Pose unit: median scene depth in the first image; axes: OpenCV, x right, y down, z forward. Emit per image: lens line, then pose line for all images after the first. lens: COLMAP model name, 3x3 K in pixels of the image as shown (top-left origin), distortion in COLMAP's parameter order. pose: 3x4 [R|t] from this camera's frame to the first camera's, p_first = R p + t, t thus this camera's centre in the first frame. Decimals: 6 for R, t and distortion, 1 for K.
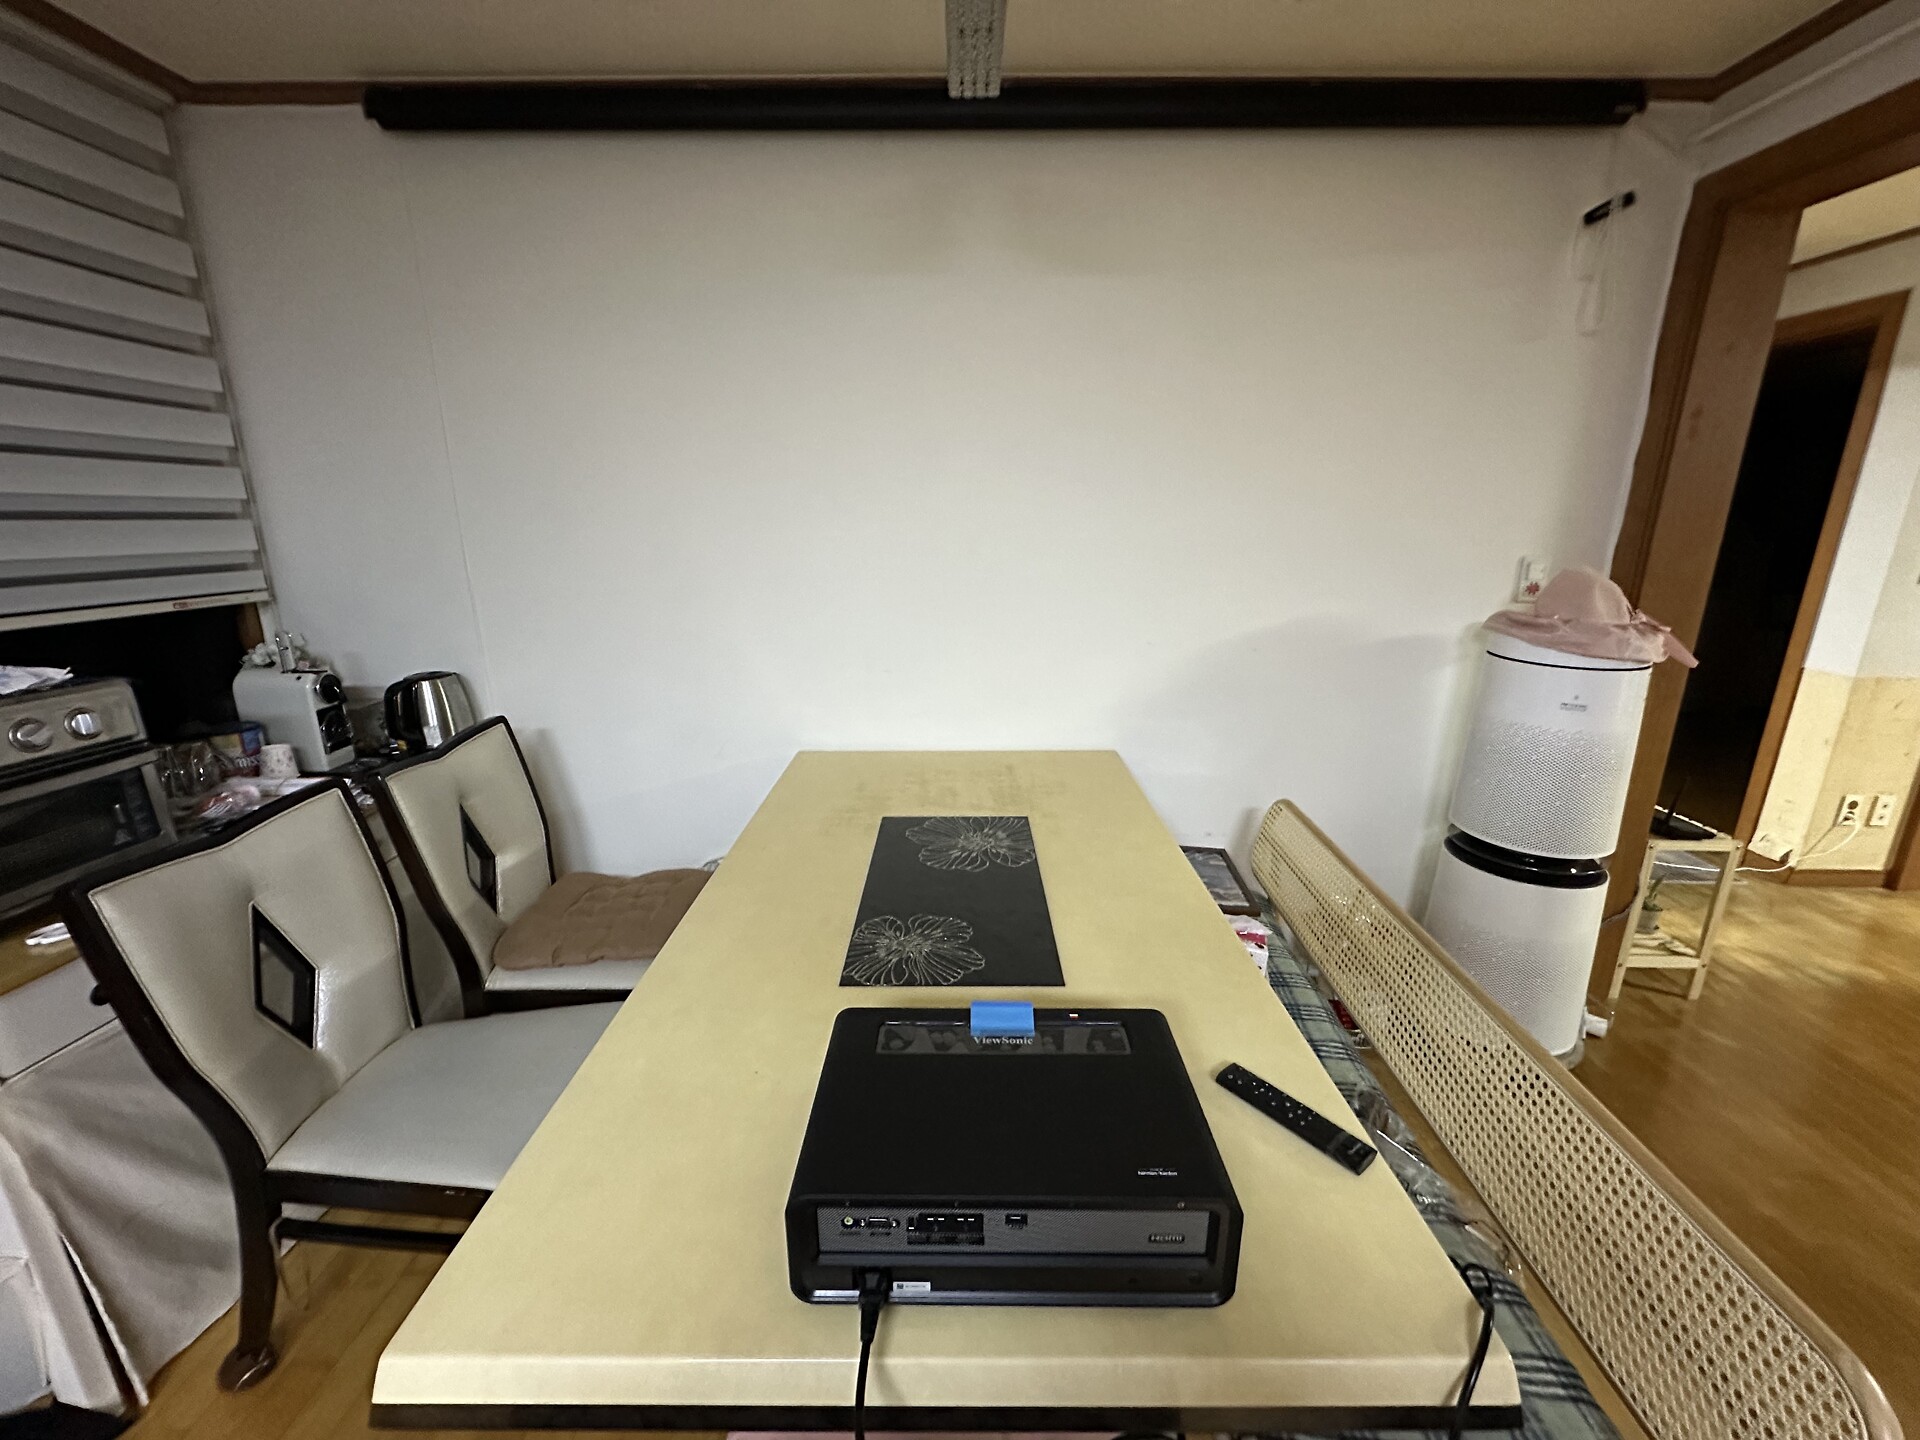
lens RADIAL K [[775.7, 0, 954.7], [0, 775.7, 726.2], [0, 0, 1]] dist [-0.000044, 0.000018]
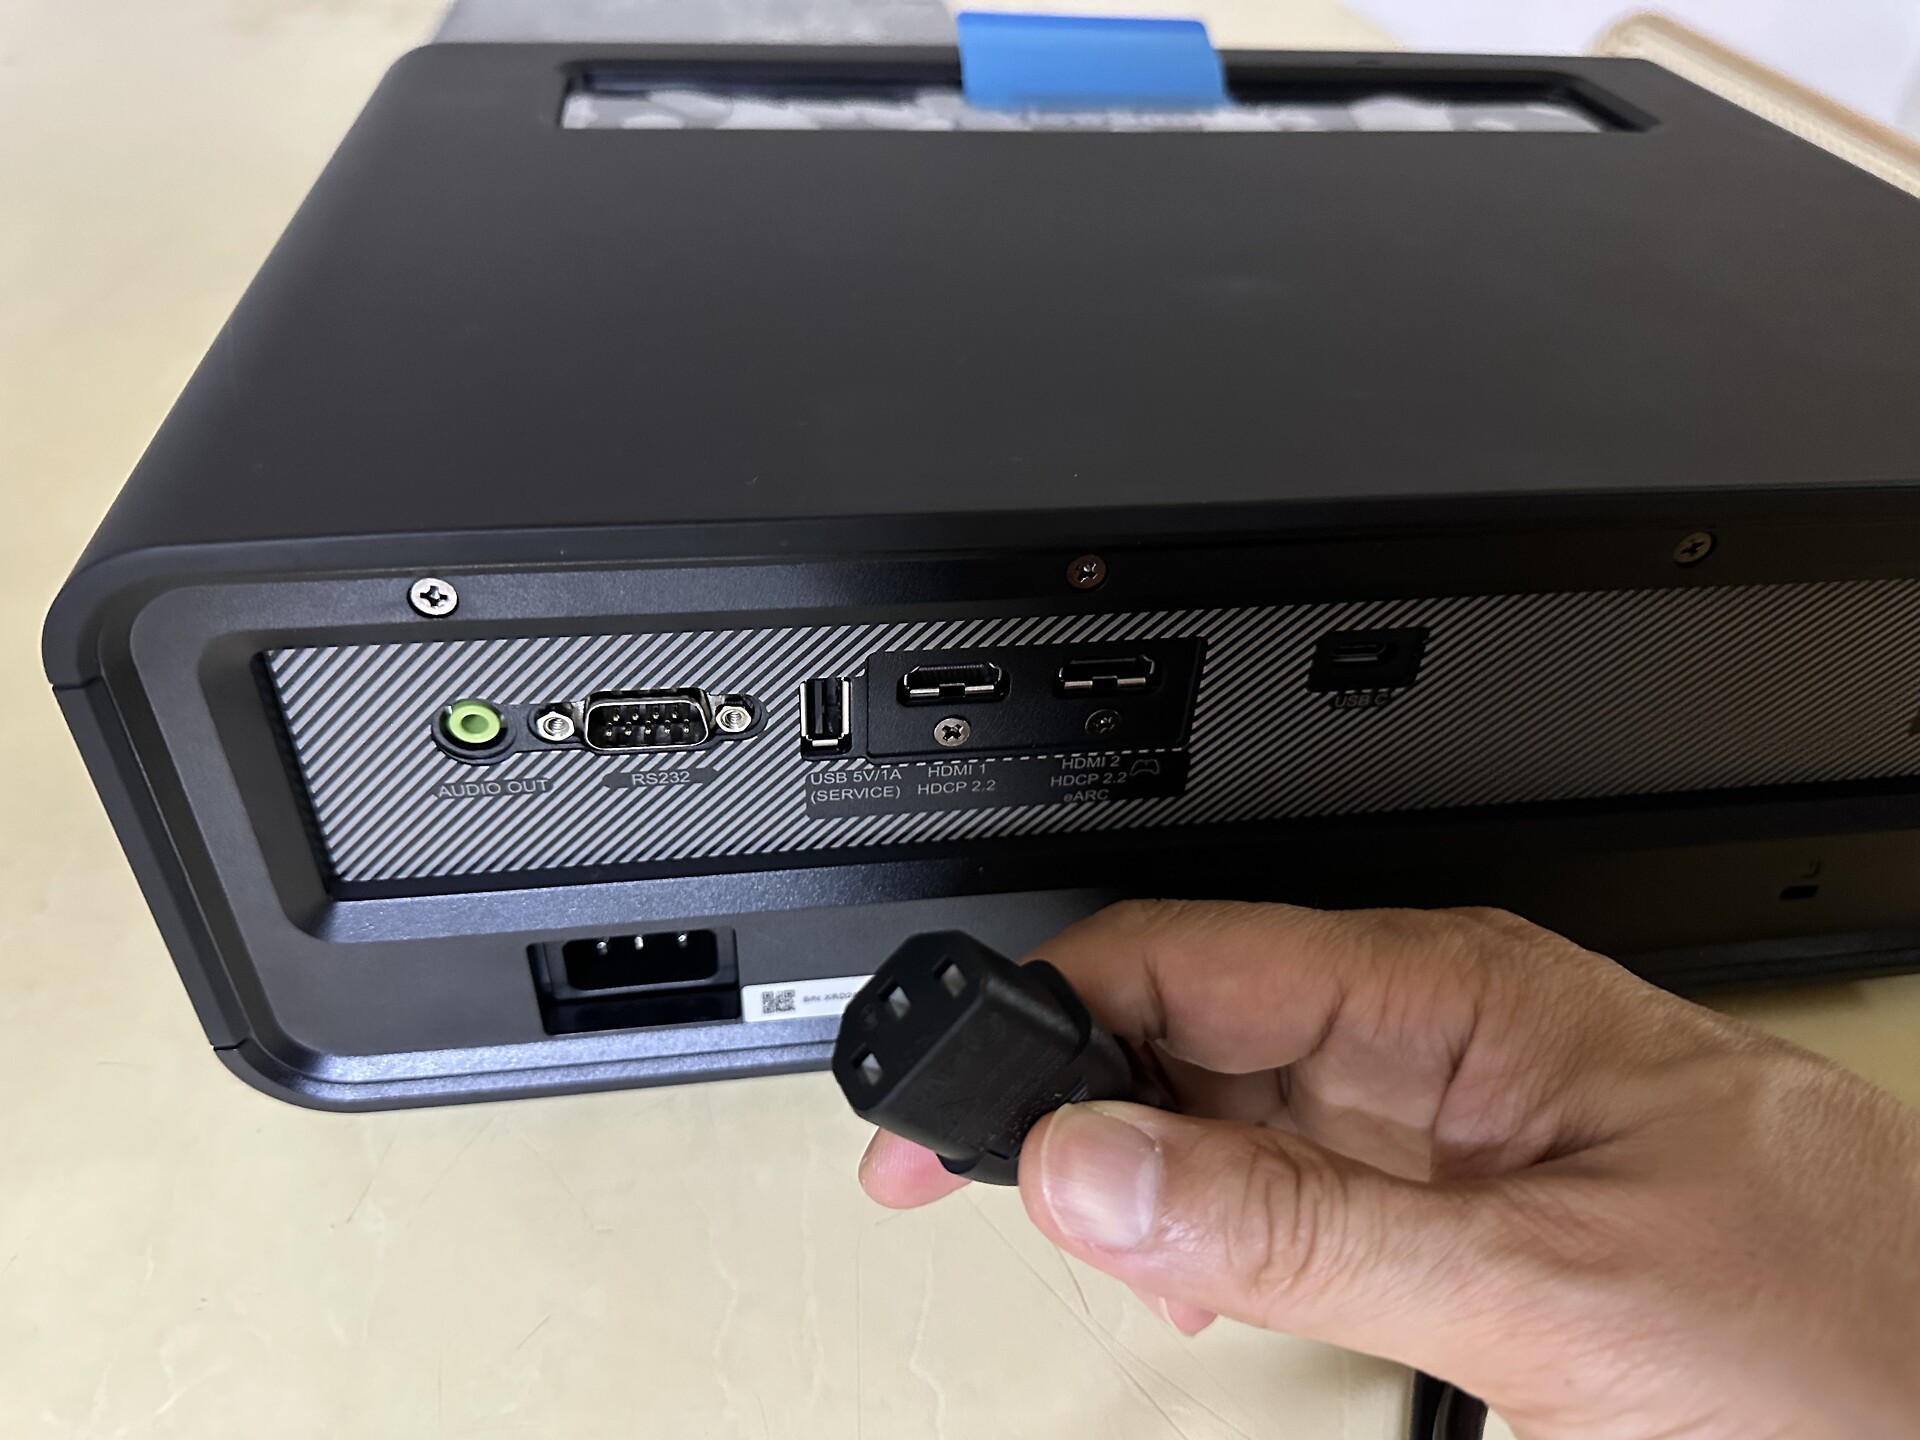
lens RADIAL K [[1368.7, 0, 960.0], [0, 1368.7, 720.0], [0, 0, 1]] dist [0.042491, -0.081908]
pose [[0.984531, -0.059465, 0.164810, -0.078366], [-0.009759, 0.920573, 0.390450, 0.508855], [-0.174938, -0.386018, 0.905752, 0.687632]]
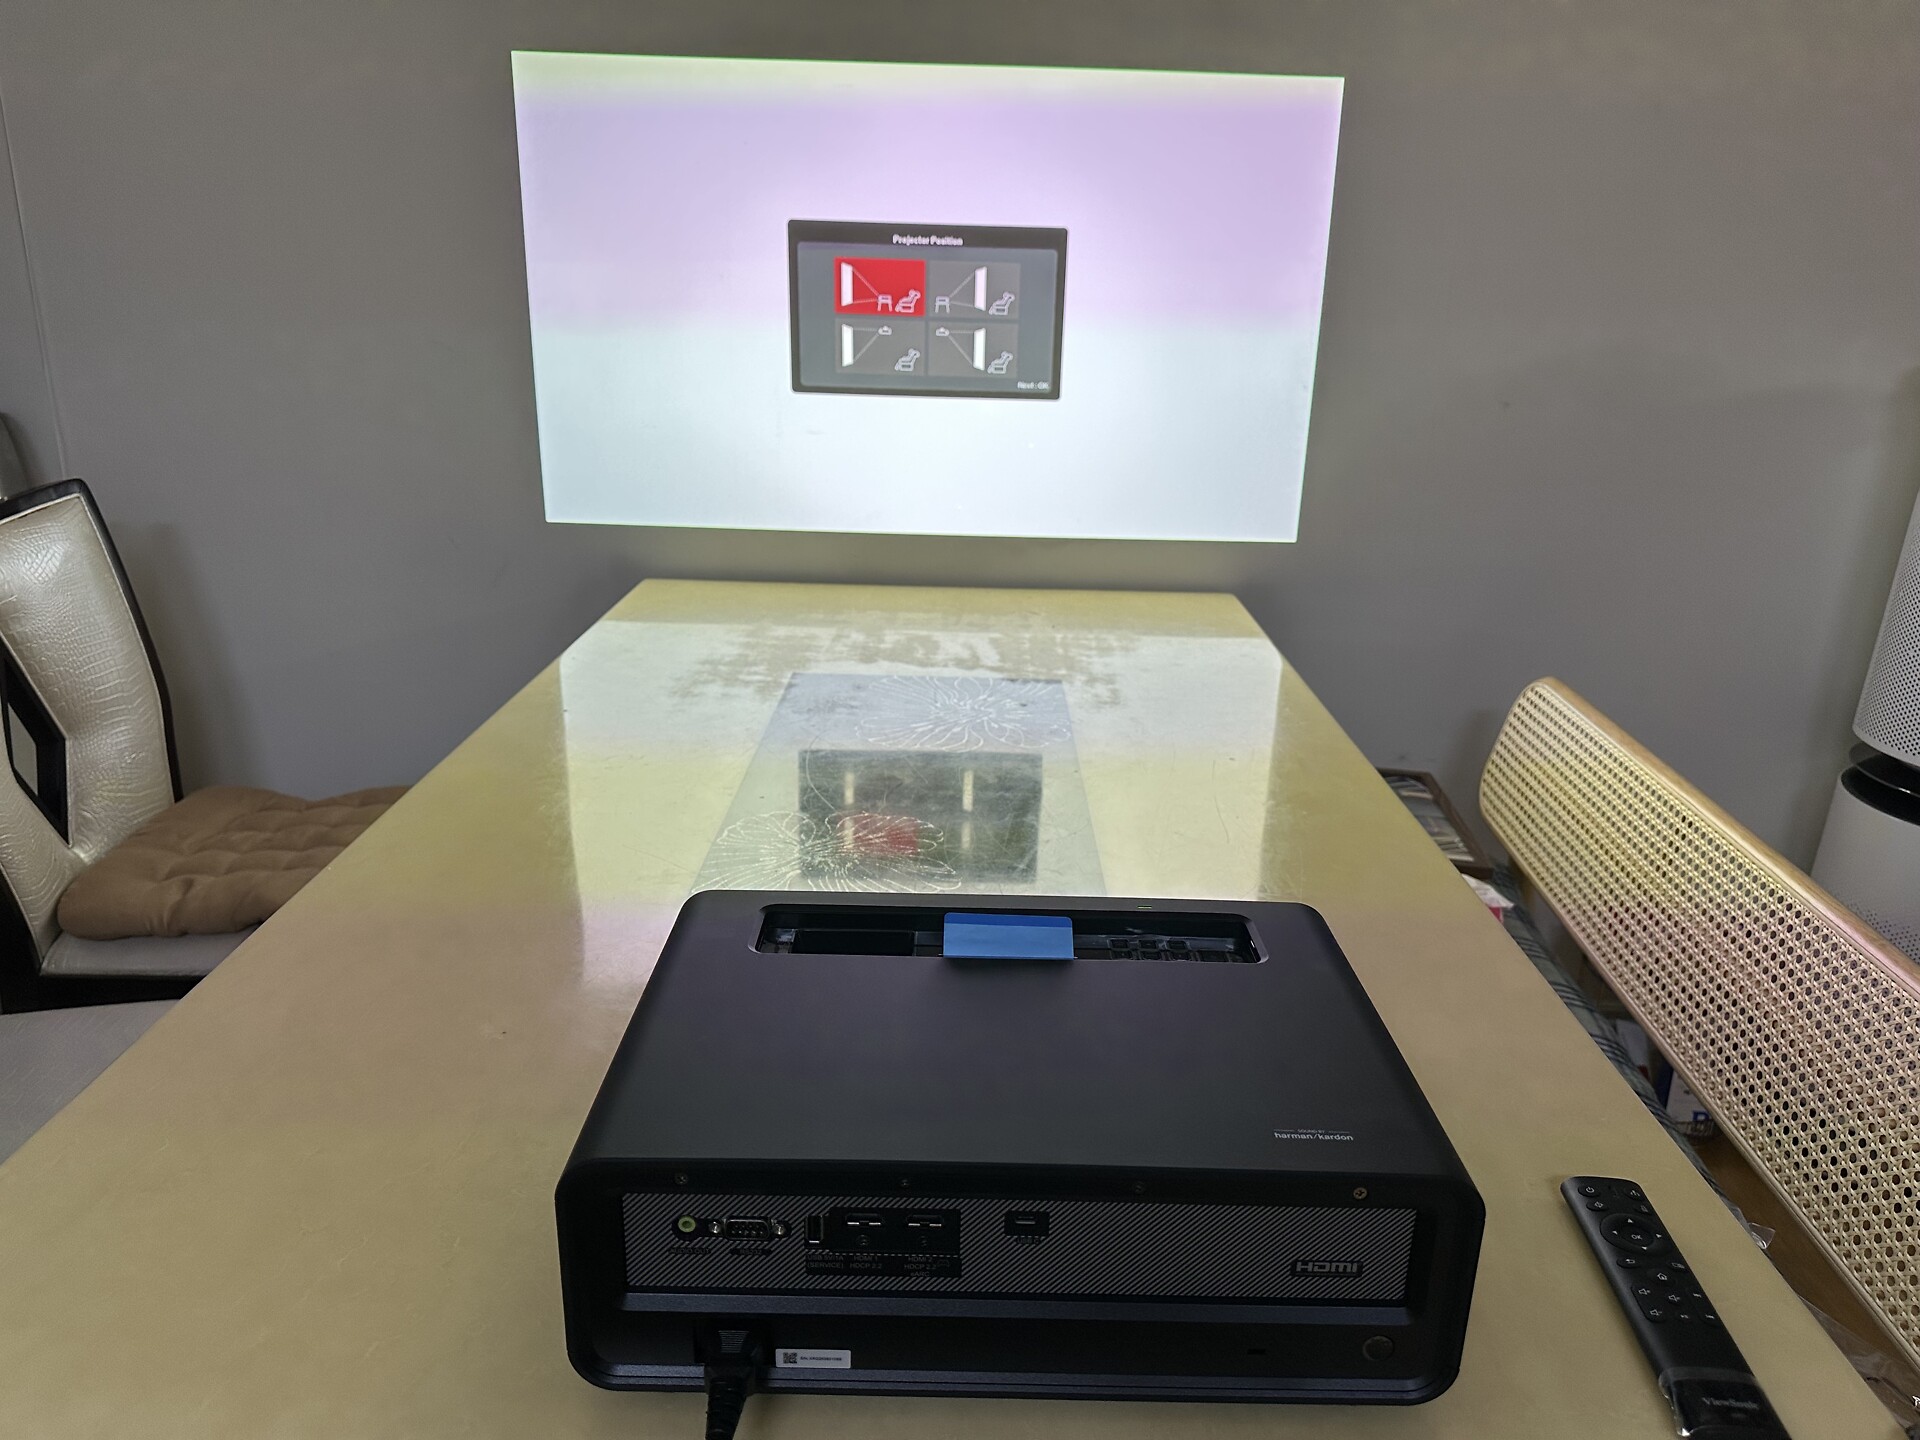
lens RADIAL K [[1368.7, 0, 960.0], [0, 1368.7, 720.0], [0, 0, 1]] dist [0.042491, -0.081908]
pose [[0.999723, 0.018304, 0.014773, 0.018061], [-0.018814, 0.999203, 0.035217, 0.281134], [-0.014117, -0.035485, 0.999270, 0.132190]]
